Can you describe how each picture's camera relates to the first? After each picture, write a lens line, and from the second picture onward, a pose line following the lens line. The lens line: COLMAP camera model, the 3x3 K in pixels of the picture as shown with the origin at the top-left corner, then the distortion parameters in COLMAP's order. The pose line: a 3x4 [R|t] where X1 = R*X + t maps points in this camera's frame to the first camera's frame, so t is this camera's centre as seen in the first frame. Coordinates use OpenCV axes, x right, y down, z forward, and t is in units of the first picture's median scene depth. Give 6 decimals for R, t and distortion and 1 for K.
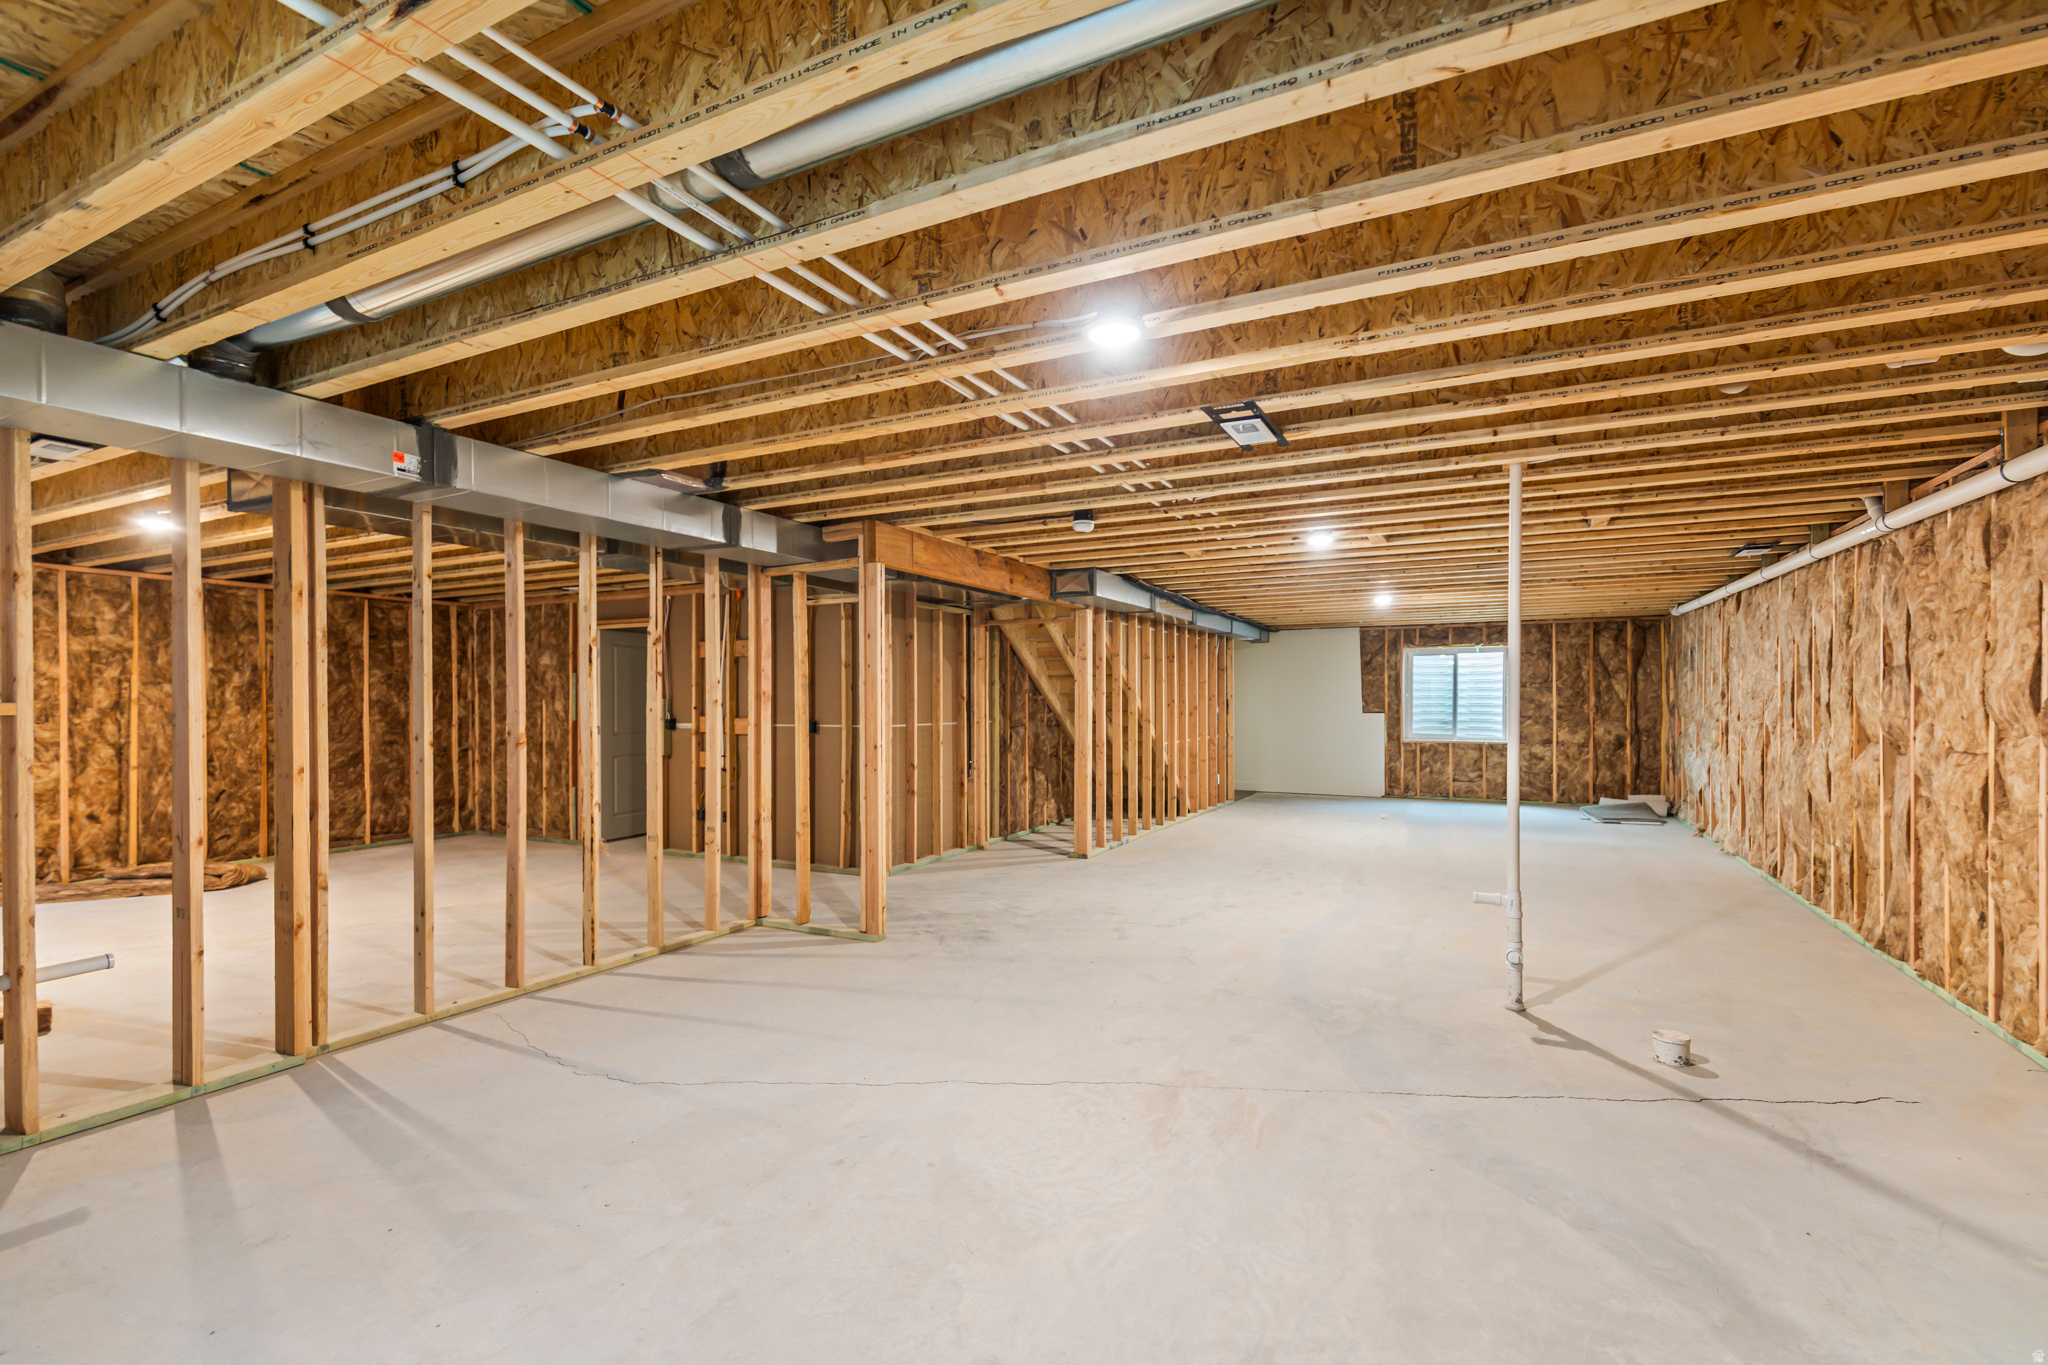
lens RADIAL K [[941.3, 0, 1024.1], [0, 941.3, 698.3], [0, 0, 1]] dist [0.011976, -0.002670]
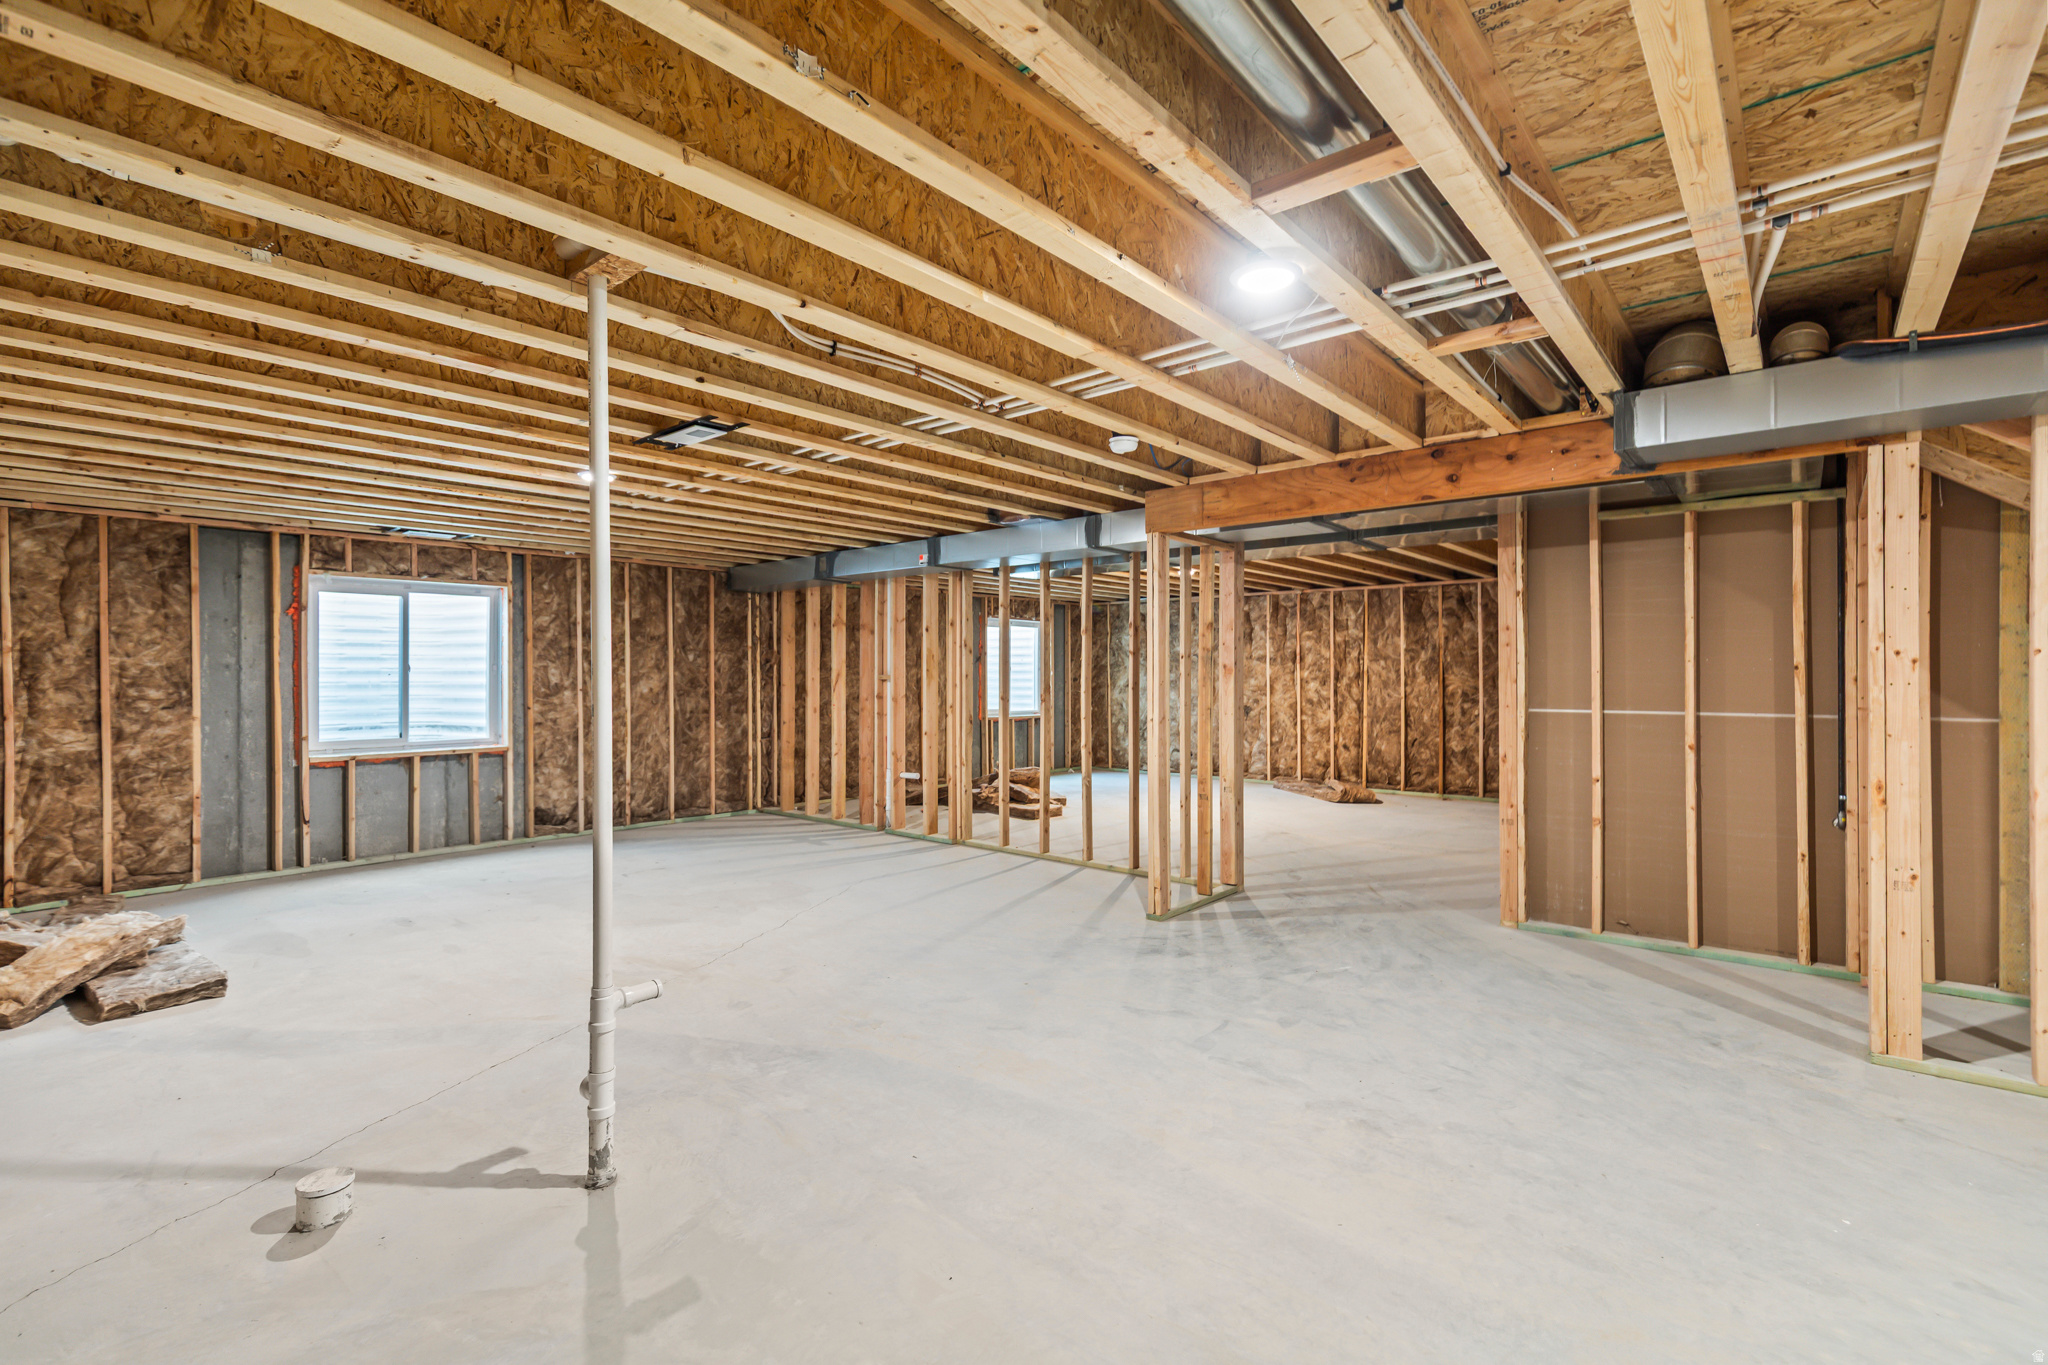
lens RADIAL K [[941.3, 0, 1032.7], [0, 941.3, 677.1], [0, 0, 1]] dist [0.011976, -0.002670]
pose [[-0.245378, 0.005526, -0.969412, 0.776421], [0.004961, 0.999978, 0.004445, 0.001199], [0.969415, -0.003718, -0.245400, 1.060027]]
